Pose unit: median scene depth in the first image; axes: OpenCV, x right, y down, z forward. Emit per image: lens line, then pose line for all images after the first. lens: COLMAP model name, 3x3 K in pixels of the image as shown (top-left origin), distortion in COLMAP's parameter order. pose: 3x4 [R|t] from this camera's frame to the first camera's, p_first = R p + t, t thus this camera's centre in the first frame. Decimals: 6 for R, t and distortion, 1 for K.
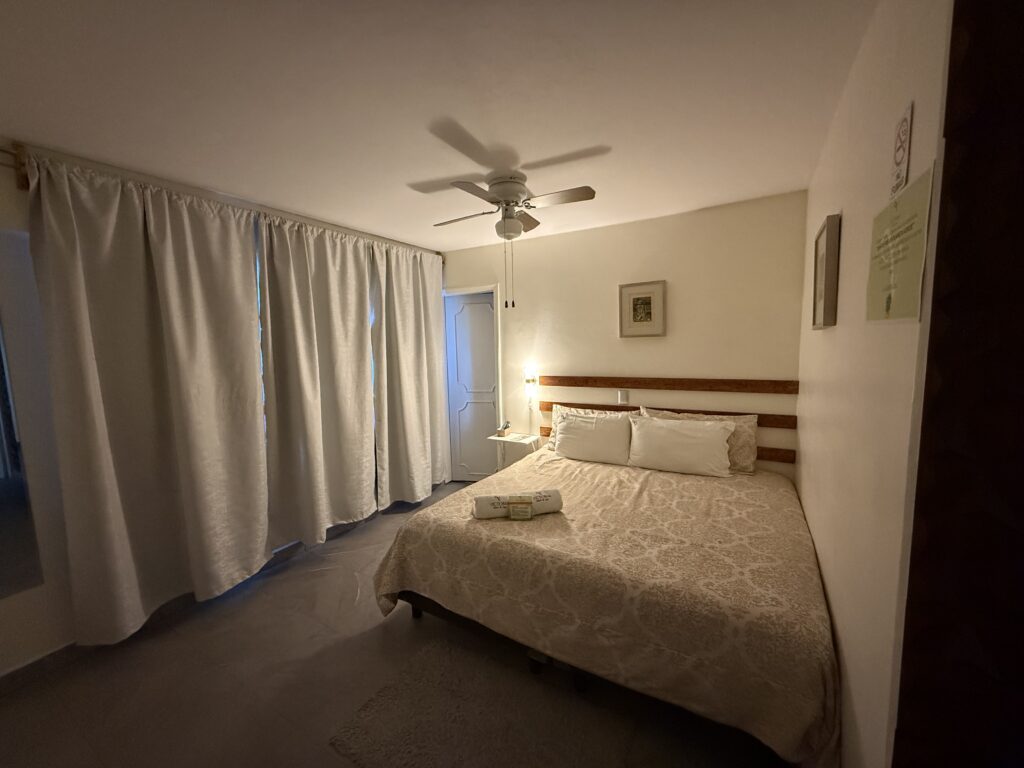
lens RADIAL K [[412.4, 0, 507.8], [0, 412.4, 384.7], [0, 0, 1]] dist [0.000868, 0.000008]
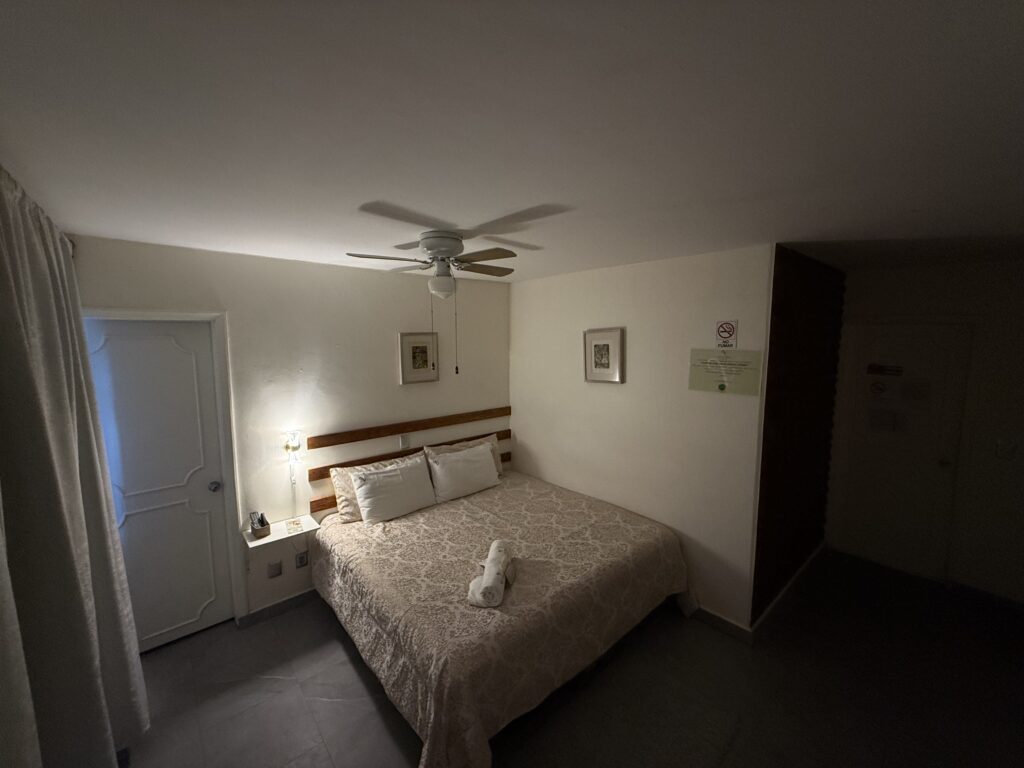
lens RADIAL K [[412.4, 0, 507.8], [0, 412.4, 384.7], [0, 0, 1]] dist [0.000868, 0.000008]
pose [[0.300113, -0.086673, 0.949958, -0.636541], [0.093071, 0.993773, 0.061267, -0.157593], [-0.949352, 0.070027, 0.306311, 0.464462]]
